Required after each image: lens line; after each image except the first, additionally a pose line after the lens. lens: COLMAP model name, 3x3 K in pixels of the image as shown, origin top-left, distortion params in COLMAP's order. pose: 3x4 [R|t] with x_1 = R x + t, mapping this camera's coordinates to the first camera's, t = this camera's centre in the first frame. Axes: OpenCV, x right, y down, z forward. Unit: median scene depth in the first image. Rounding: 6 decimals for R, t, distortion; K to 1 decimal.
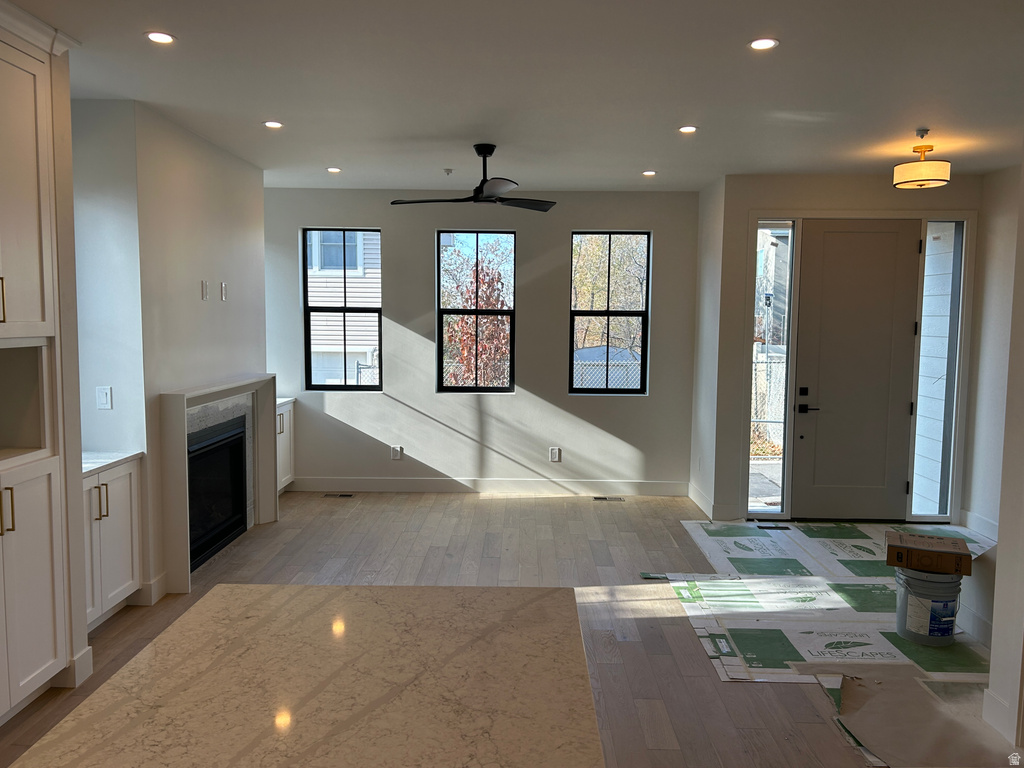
lens RADIAL K [[798.3, 0, 512.0], [0, 798.3, 384.0], [0, 0, 1]] dist [0.118210, -0.163280]
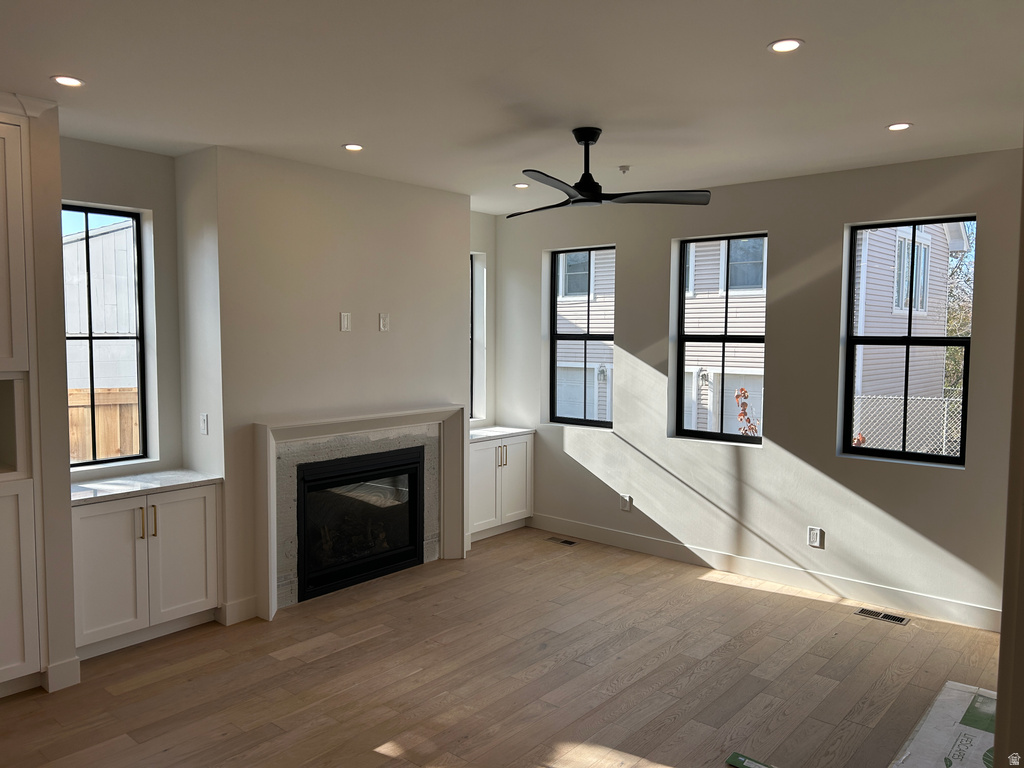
lens RADIAL K [[766.0, 0, 515.2], [0, 766.0, 377.9], [0, 0, 1]] dist [0.072972, -0.083047]
pose [[0.767453, 0.033623, -0.640223, 0.294430], [-0.051962, 0.998601, -0.009845, -0.034317], [0.638996, 0.040823, 0.768126, 0.291842]]
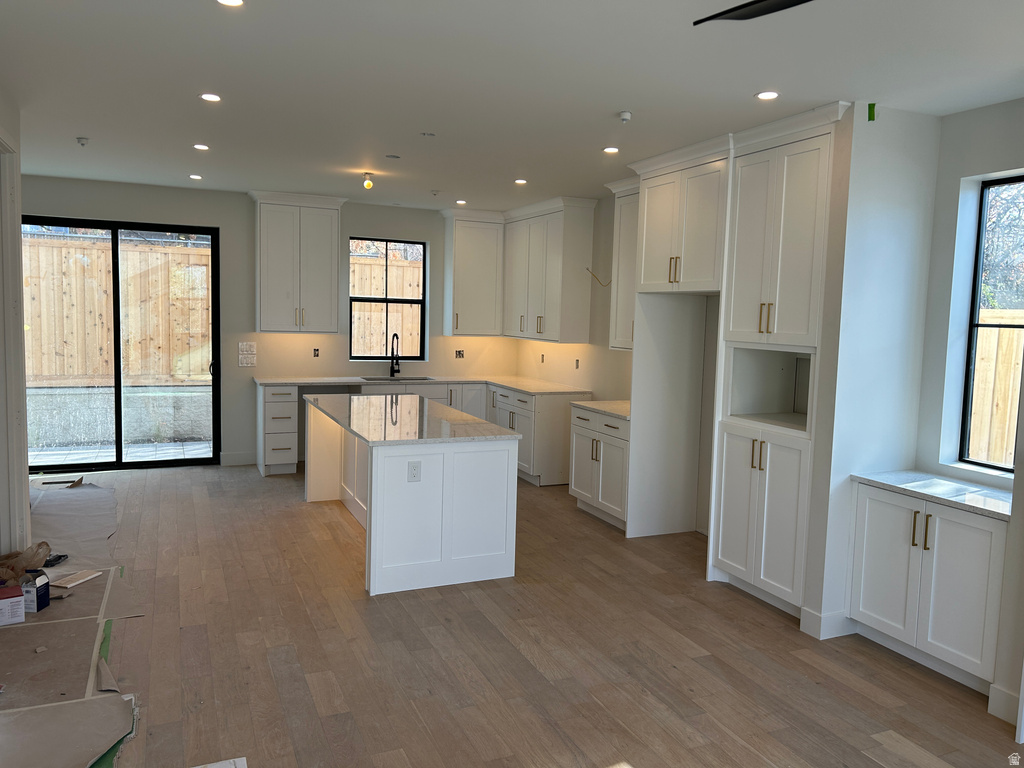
lens RADIAL K [[766.0, 0, 515.2], [0, 766.0, 377.9], [0, 0, 1]] dist [0.072972, -0.083047]
pose [[-0.902929, -0.004435, -0.429767, 0.180222], [-0.079588, 0.984378, 0.157054, -0.076403], [0.422356, 0.176013, -0.889176, 0.890439]]
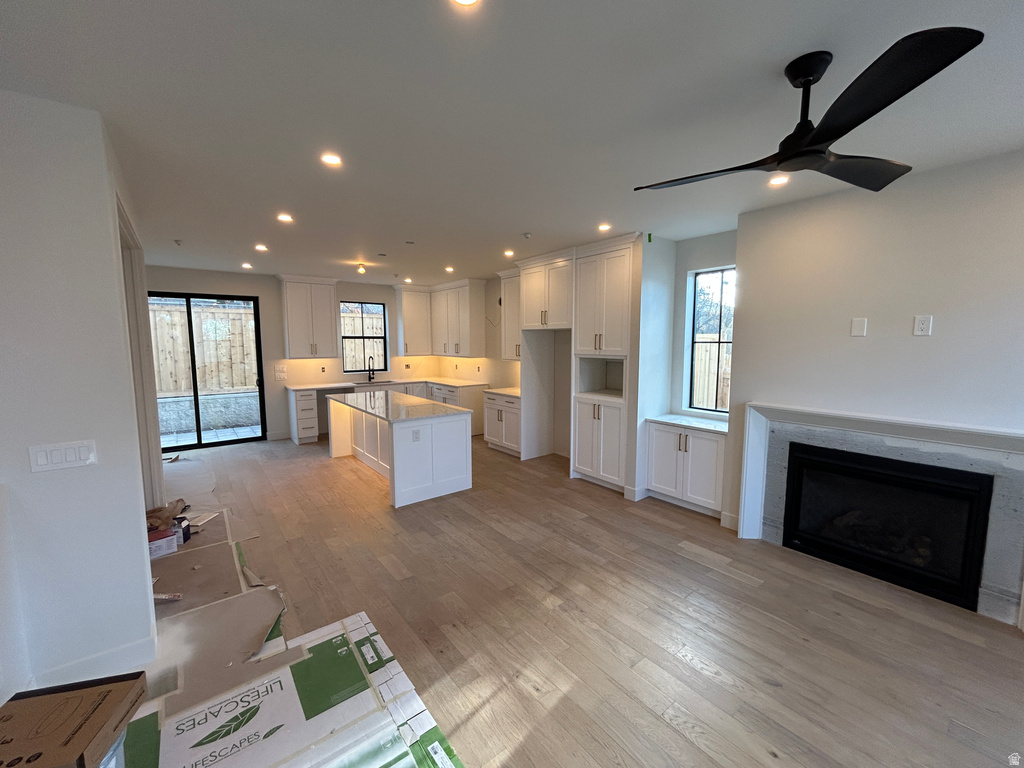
lens RADIAL K [[413.3, 0, 512.0], [0, 413.3, 384.0], [0, 0, 1]] dist [0.000693, -0.000012]
pose [[-0.777822, 0.052896, -0.626255, 0.247390], [-0.063614, 0.984708, 0.162182, -0.073696], [0.625257, 0.165987, -0.762563, 0.835472]]
